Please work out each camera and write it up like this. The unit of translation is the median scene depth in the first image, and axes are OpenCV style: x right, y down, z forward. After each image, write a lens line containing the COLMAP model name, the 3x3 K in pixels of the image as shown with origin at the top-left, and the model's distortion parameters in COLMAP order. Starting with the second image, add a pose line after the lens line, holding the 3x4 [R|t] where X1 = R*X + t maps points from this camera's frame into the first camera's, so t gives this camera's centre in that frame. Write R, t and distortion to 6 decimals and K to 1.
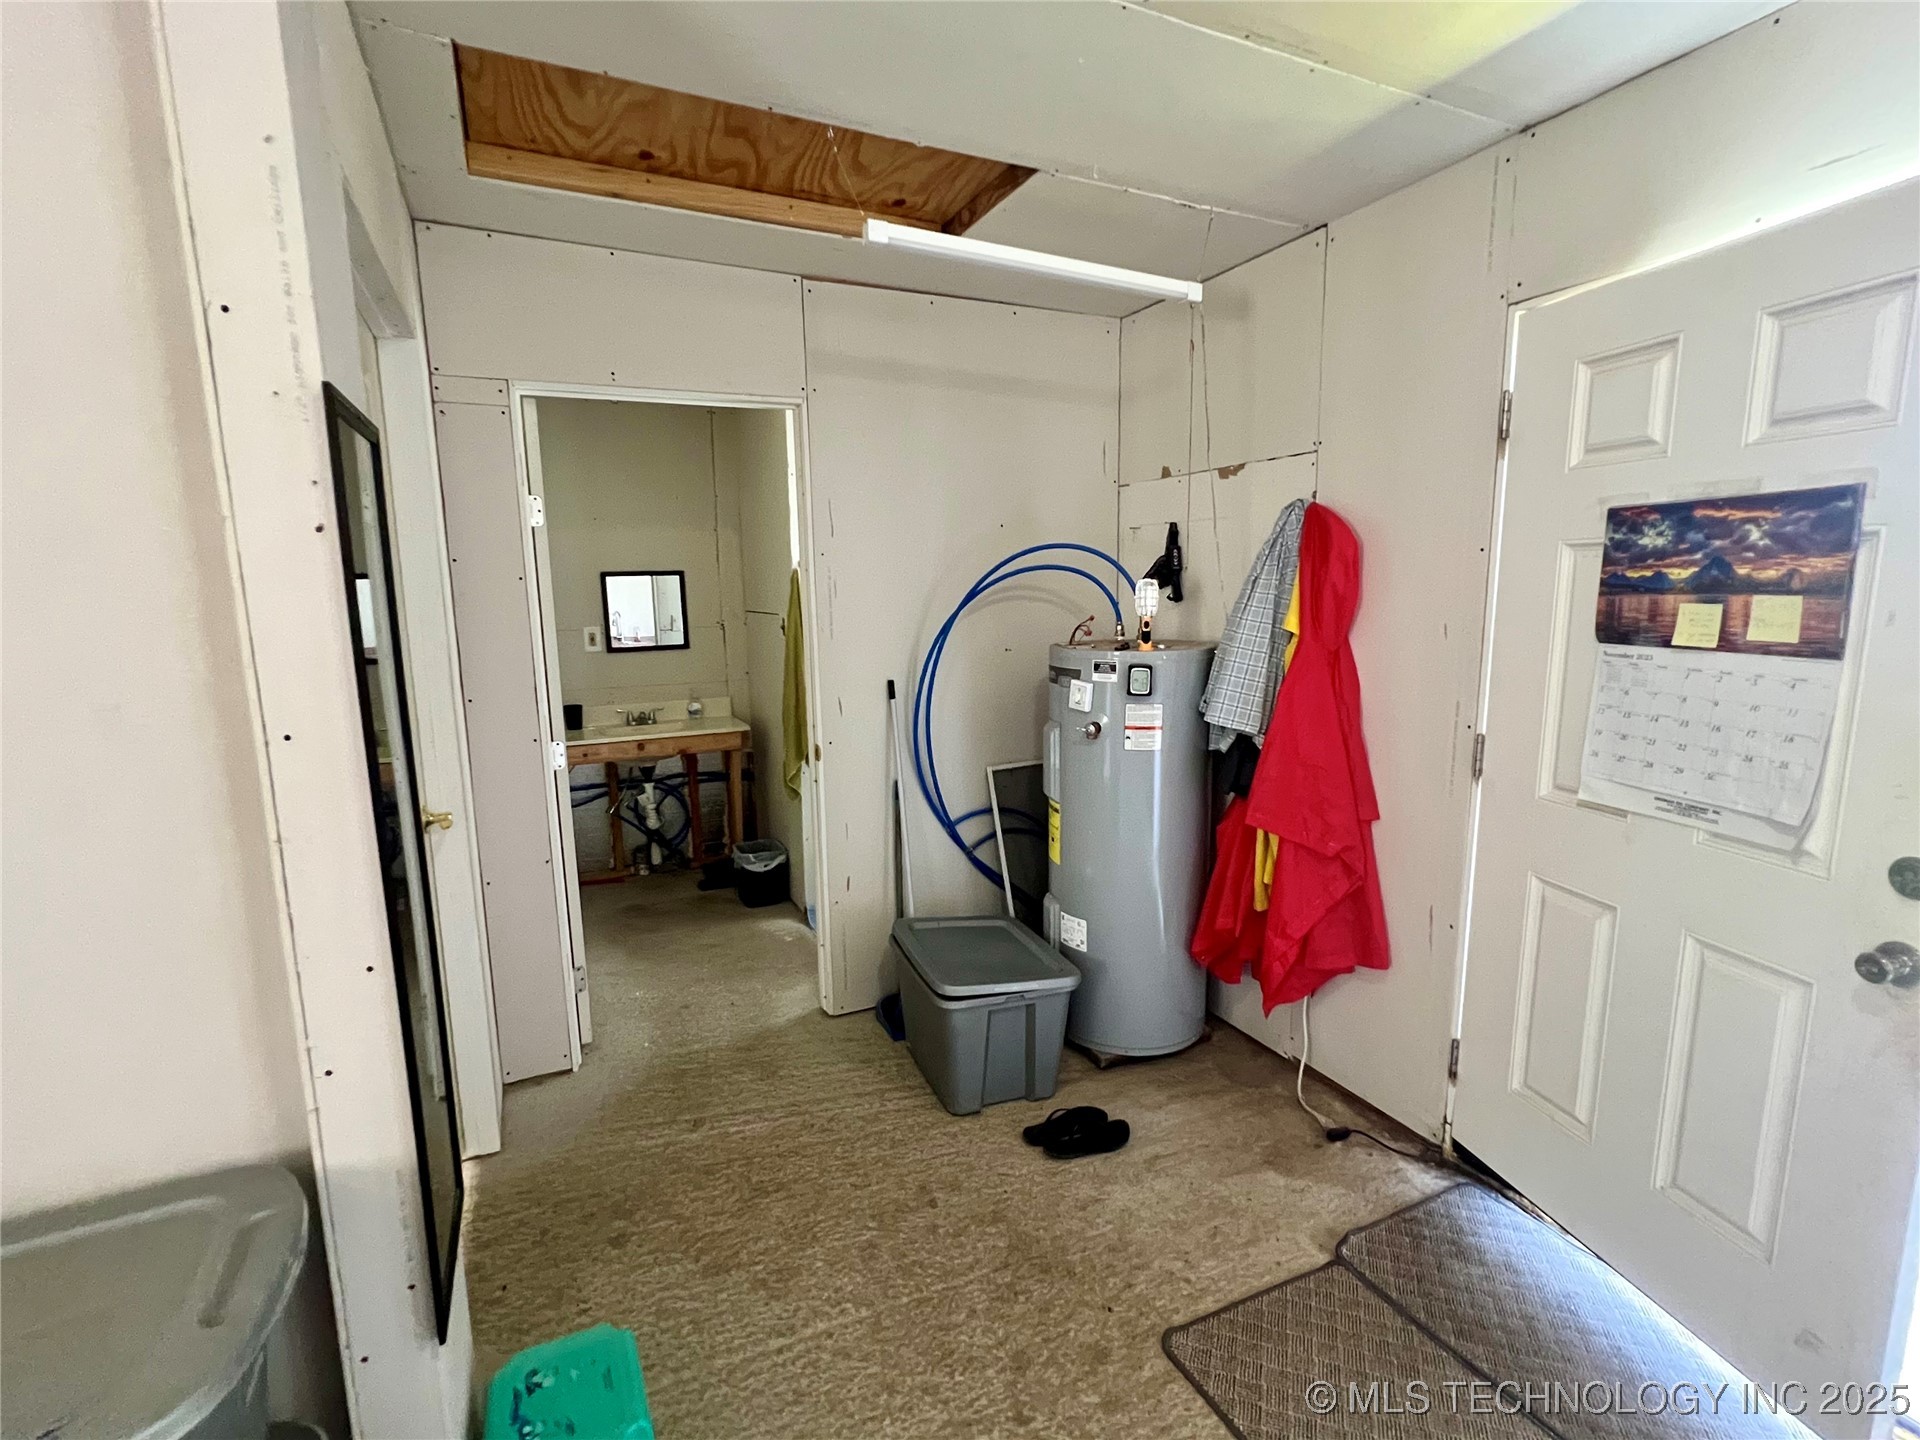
lens RADIAL K [[889.4, 0, 960.0], [0, 889.4, 720.0], [0, 0, 1]] dist [0.000562, 0.000103]
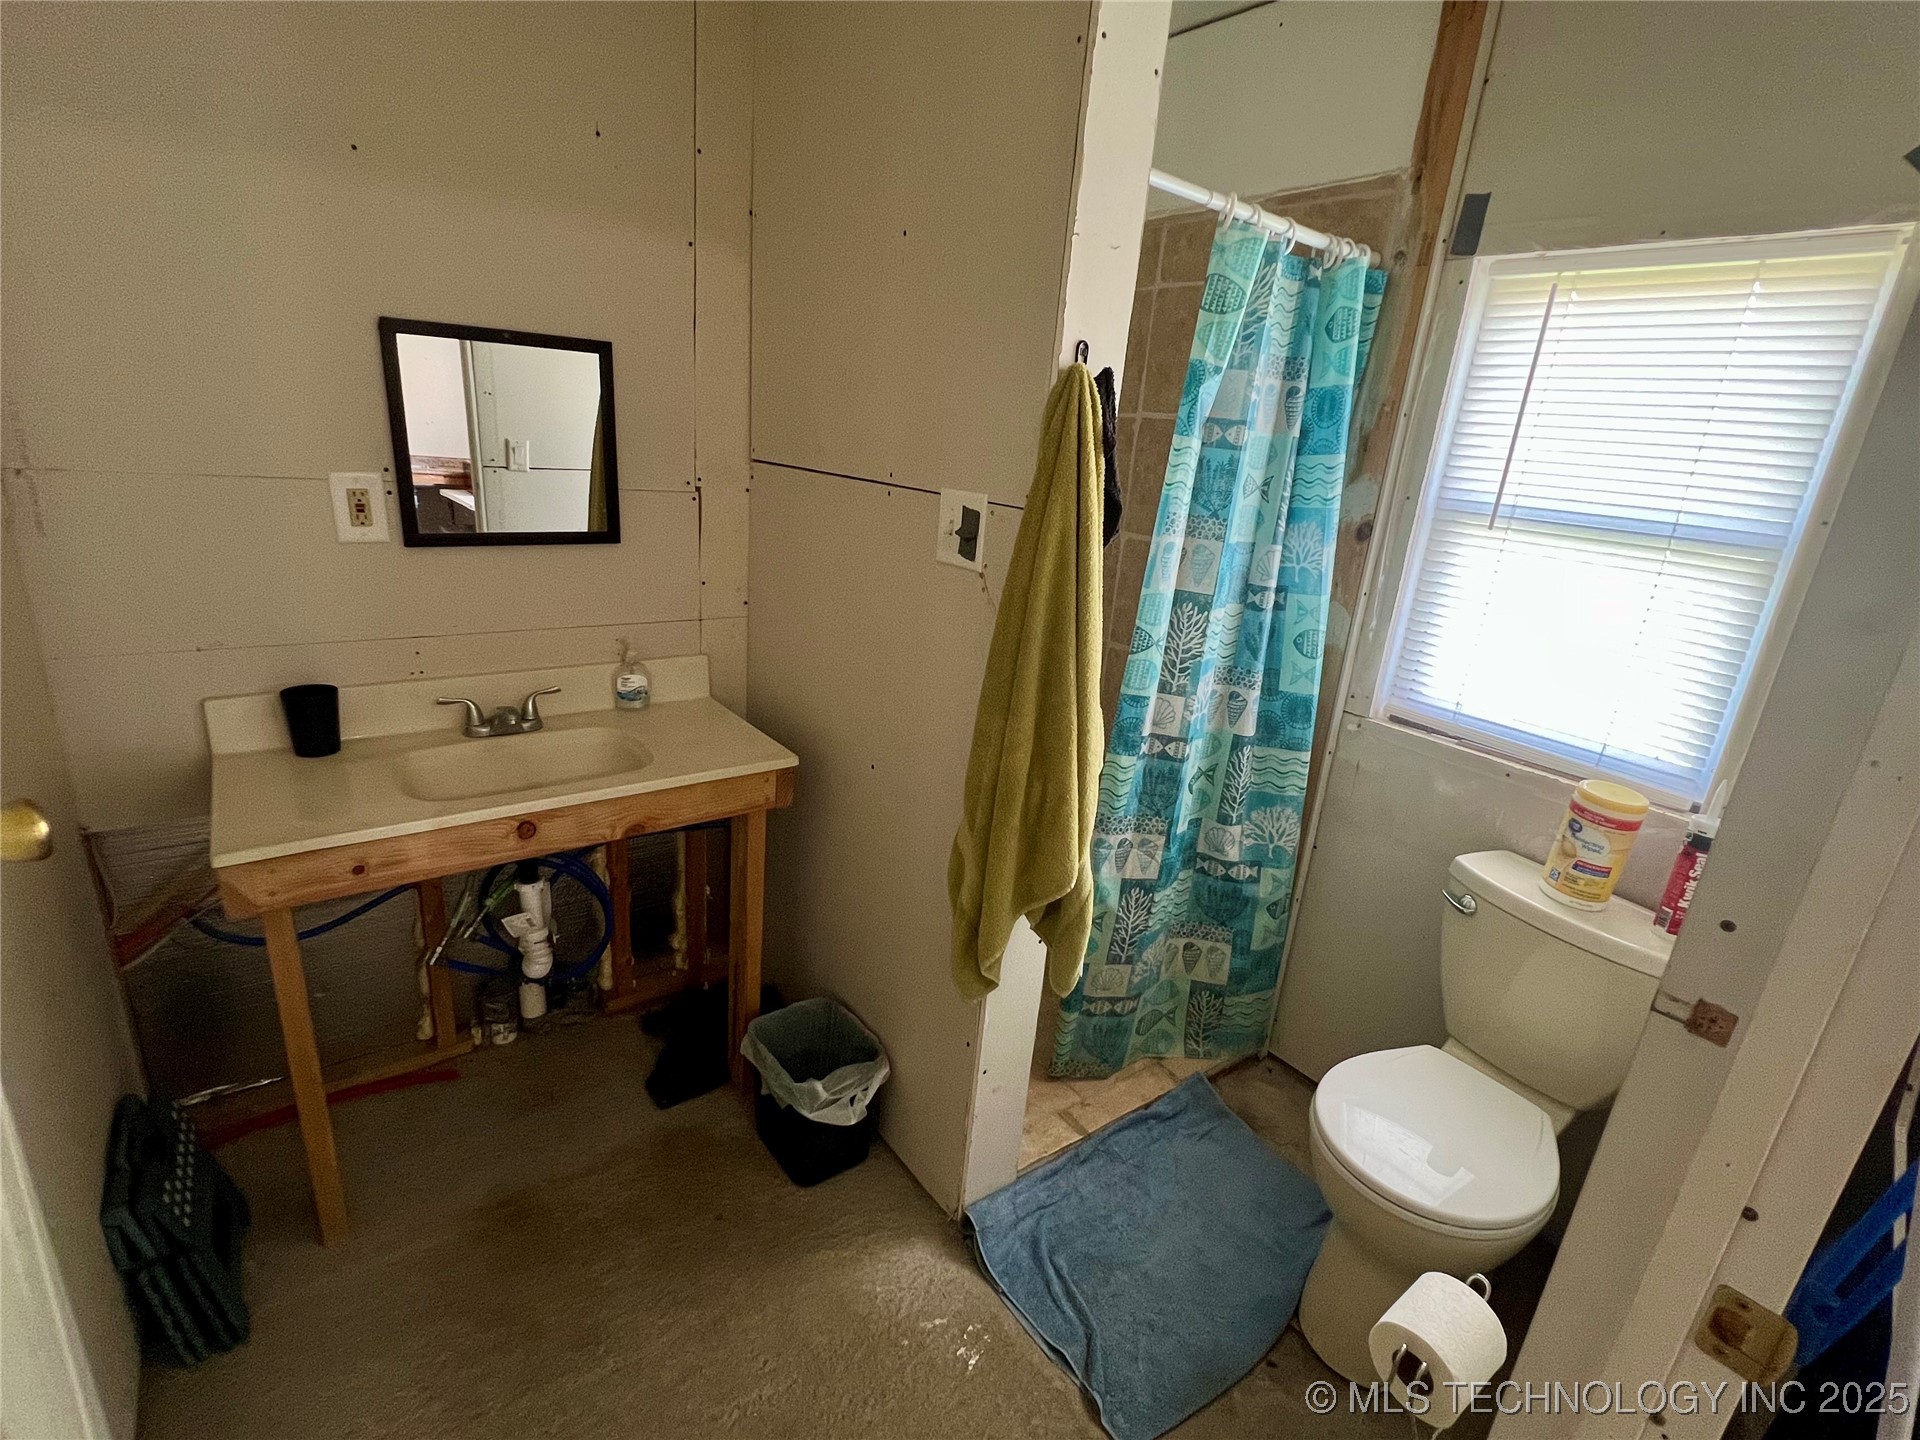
lens RADIAL K [[911.7, 0, 960.0], [0, 911.7, 720.0], [0, 0, 1]] dist [-0.001621, -0.000406]
pose [[0.977218, 0.024435, 0.210825, -0.245095], [-0.057602, 0.986601, 0.152648, -0.075472], [-0.204270, -0.161314, 0.965532, 0.564800]]
